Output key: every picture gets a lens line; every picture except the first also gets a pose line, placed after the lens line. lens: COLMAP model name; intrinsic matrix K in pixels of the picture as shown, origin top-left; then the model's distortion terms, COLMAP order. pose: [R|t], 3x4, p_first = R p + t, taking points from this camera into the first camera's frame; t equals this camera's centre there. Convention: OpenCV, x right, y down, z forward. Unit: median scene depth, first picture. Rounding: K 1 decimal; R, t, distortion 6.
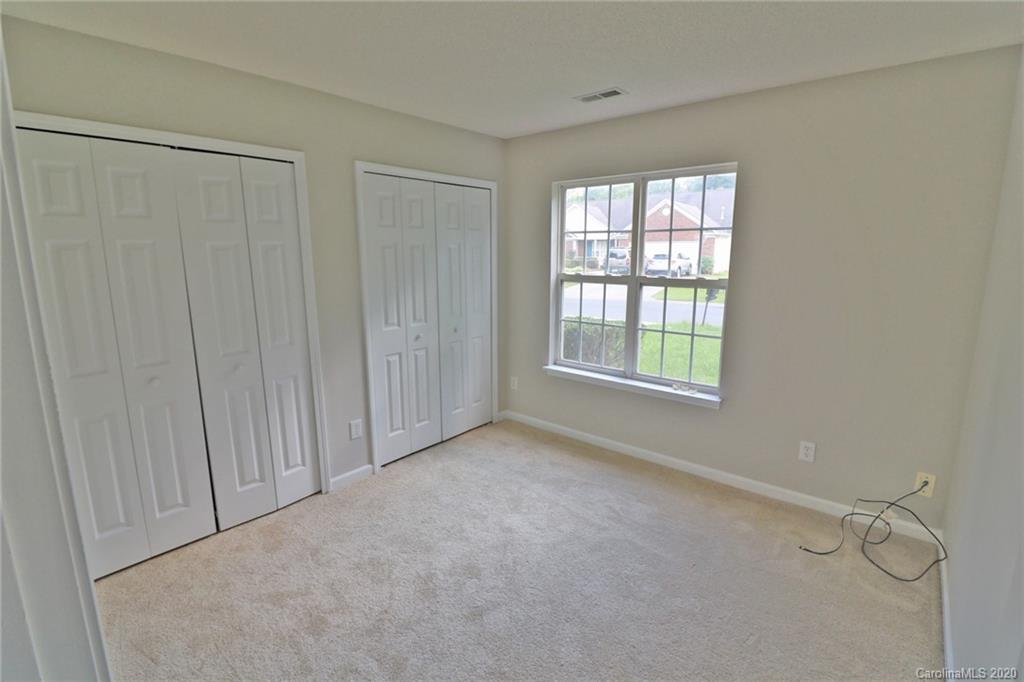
lens RADIAL K [[477.8, 0, 515.3], [0, 477.8, 338.9], [0, 0, 1]] dist [-0.001681, -0.010759]
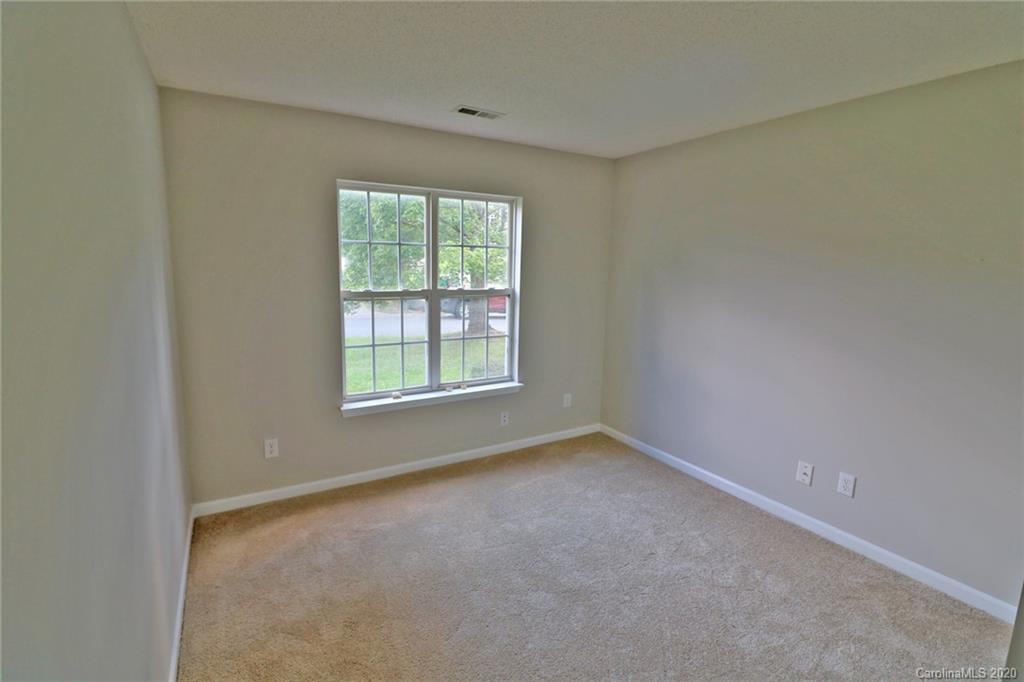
lens RADIAL K [[477.8, 0, 515.3], [0, 477.8, 338.9], [0, 0, 1]] dist [-0.001681, -0.010759]
pose [[0.318832, -0.151641, 0.935602, -0.644324], [0.156214, 0.982026, 0.105931, -0.107396], [-0.934849, 0.112380, 0.336790, 0.505558]]
